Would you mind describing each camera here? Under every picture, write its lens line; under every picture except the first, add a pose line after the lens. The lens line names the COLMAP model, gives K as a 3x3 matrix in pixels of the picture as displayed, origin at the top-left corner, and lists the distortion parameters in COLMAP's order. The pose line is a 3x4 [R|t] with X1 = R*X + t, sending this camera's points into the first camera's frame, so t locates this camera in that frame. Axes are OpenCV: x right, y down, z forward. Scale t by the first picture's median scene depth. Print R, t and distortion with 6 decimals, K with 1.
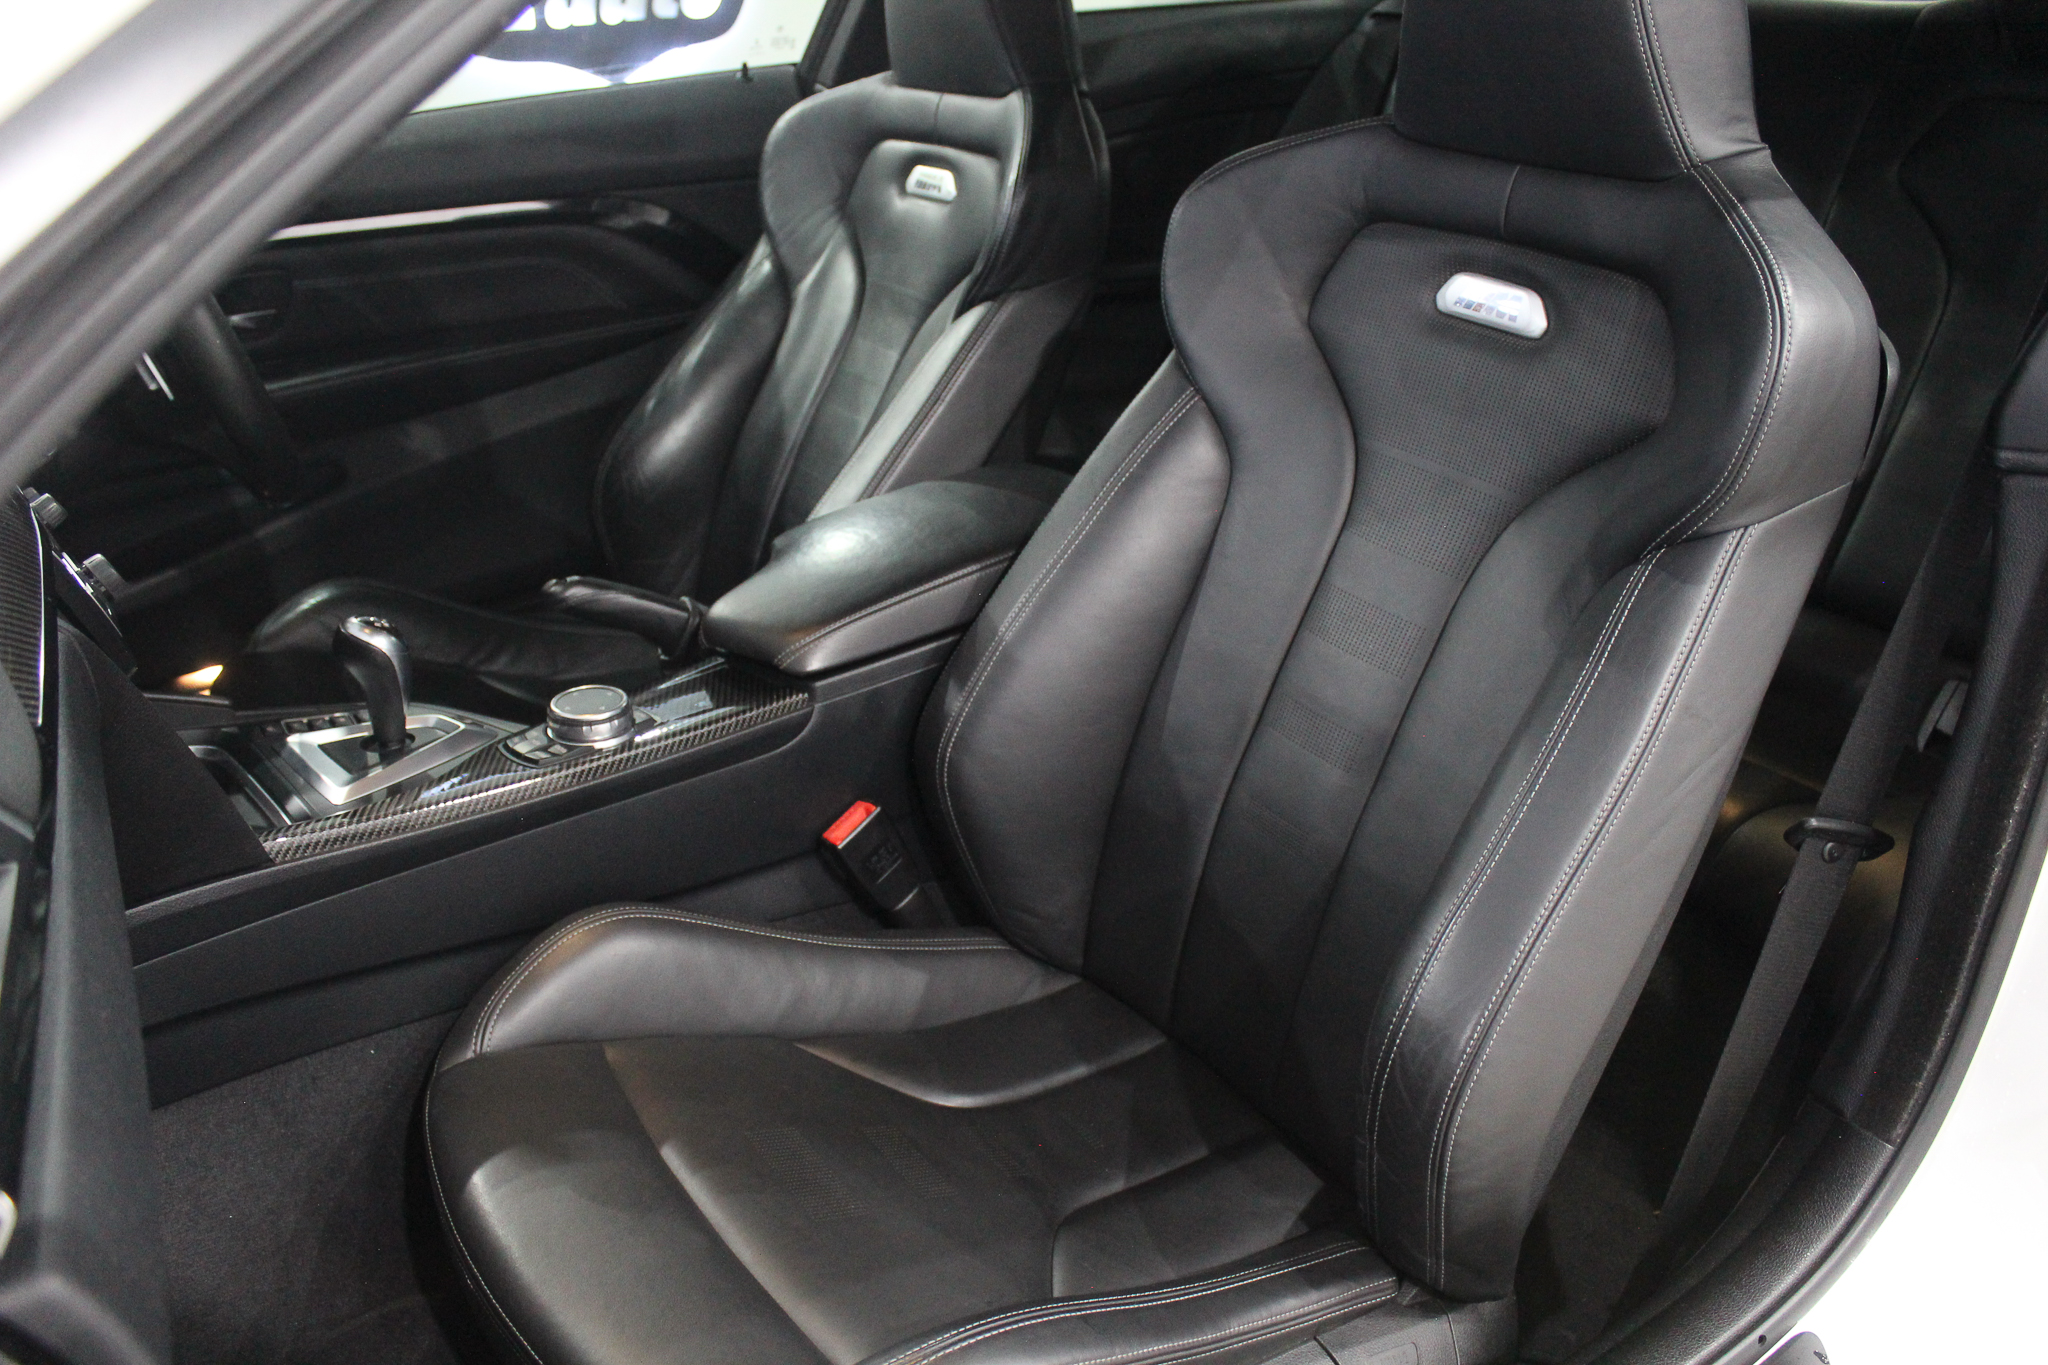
lens RADIAL K [[1697.2, 0, 1032.0], [0, 1697.2, 695.9], [0, 0, 1]] dist [-0.166730, 0.164901]
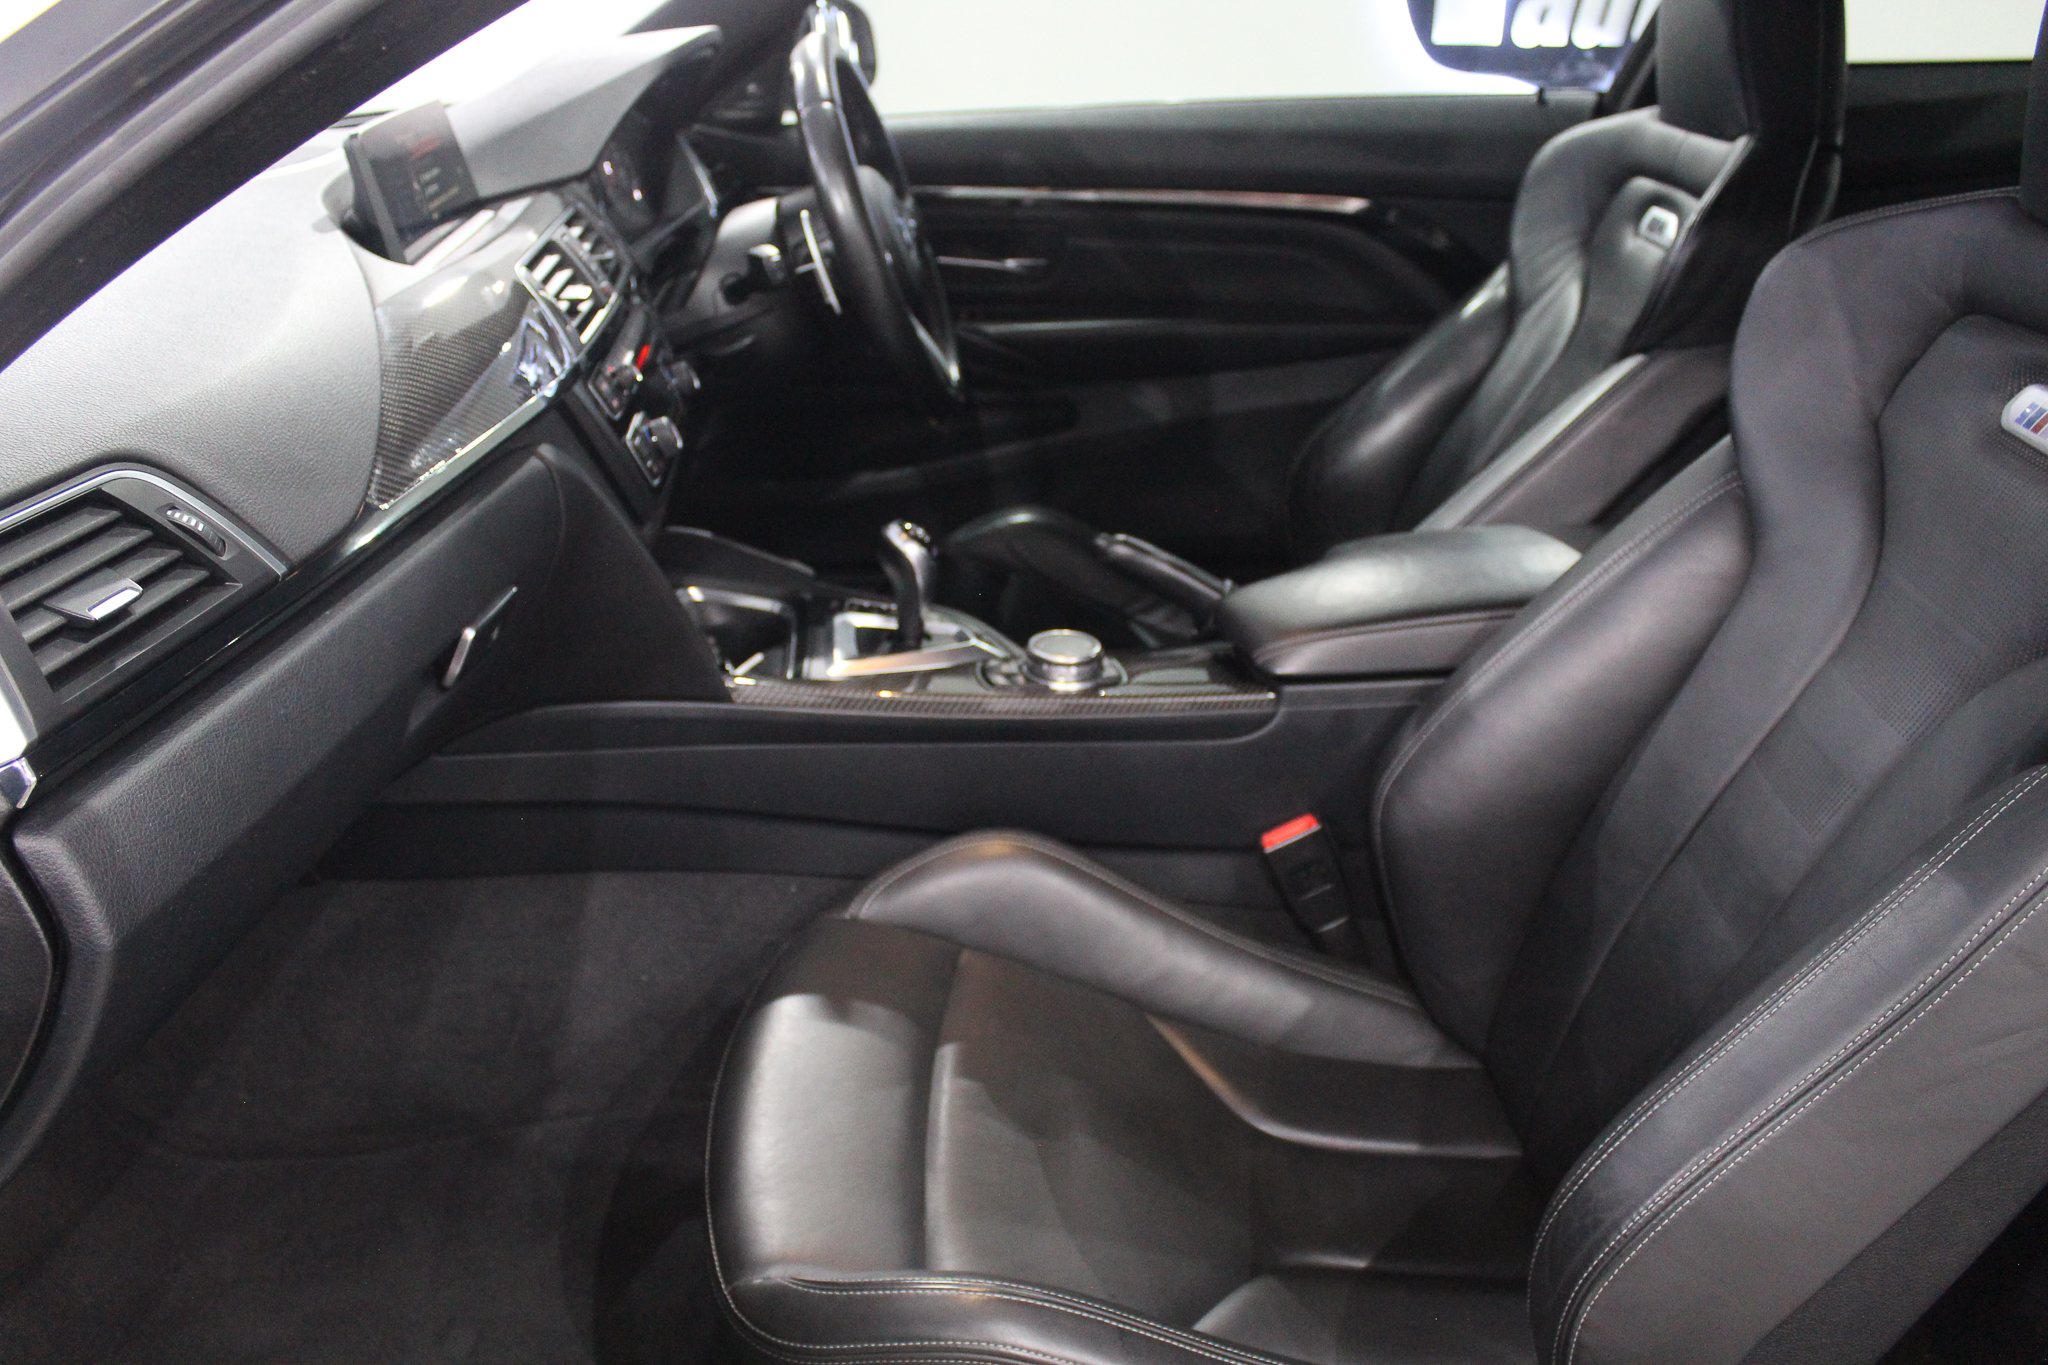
lens RADIAL K [[1697.2, 0, 1032.0], [0, 1697.2, 695.9], [0, 0, 1]] dist [-0.166730, 0.164901]
pose [[0.810063, 0.250515, -0.530132, 0.279428], [-0.256467, 0.964441, 0.063856, -0.027297], [0.527278, 0.084234, 0.845507, 0.069415]]
